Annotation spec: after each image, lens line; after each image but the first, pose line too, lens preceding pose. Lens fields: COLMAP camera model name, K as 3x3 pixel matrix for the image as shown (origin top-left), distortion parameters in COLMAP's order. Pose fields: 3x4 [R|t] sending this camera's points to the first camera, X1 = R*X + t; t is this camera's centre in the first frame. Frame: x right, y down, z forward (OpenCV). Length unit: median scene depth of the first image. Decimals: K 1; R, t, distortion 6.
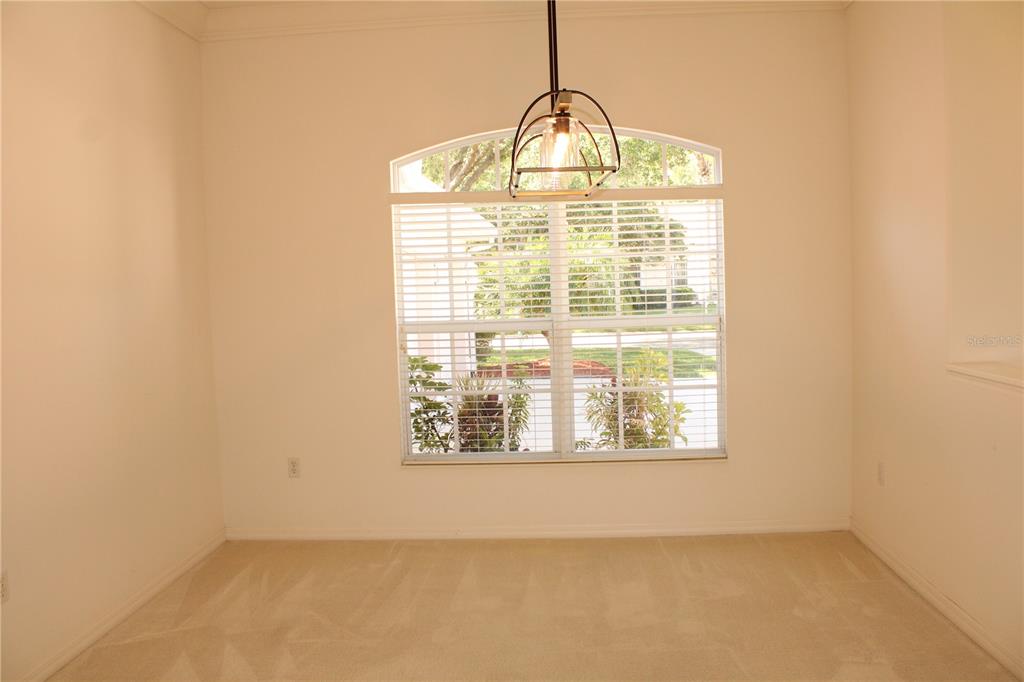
lens RADIAL K [[869.3, 0, 522.0], [0, 869.3, 338.4], [0, 0, 1]] dist [-0.152563, 0.158908]
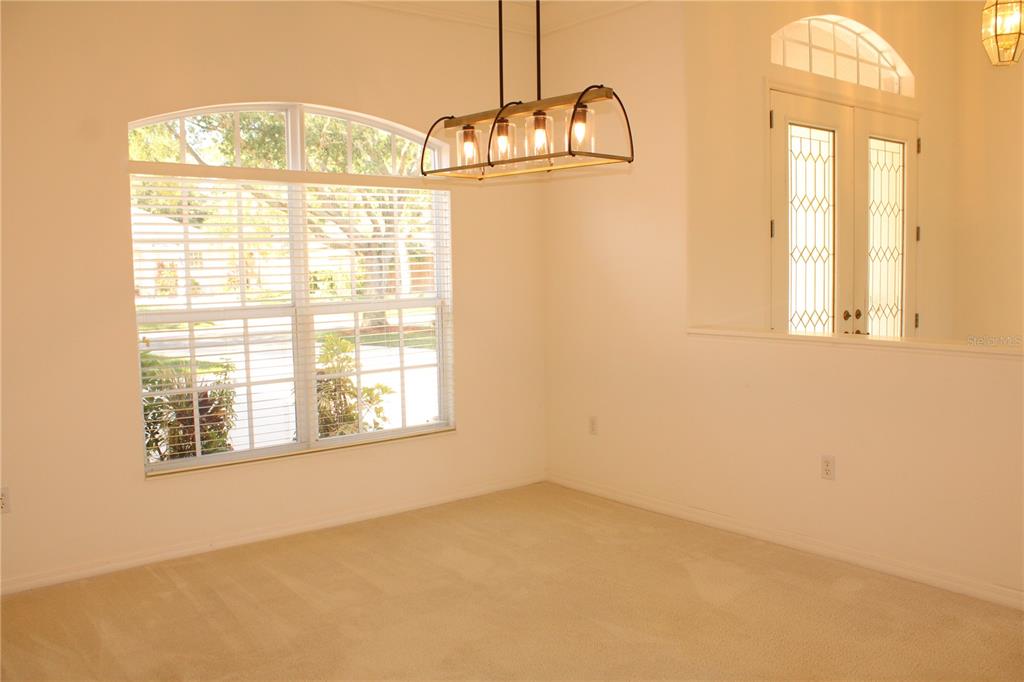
lens RADIAL K [[869.3, 0, 522.0], [0, 869.3, 338.4], [0, 0, 1]] dist [-0.152563, 0.158908]
pose [[0.753100, -0.040323, 0.656669, -0.413180], [0.041585, 0.999042, 0.013655, 0.012409], [-0.656590, 0.017024, 0.754055, 0.117582]]
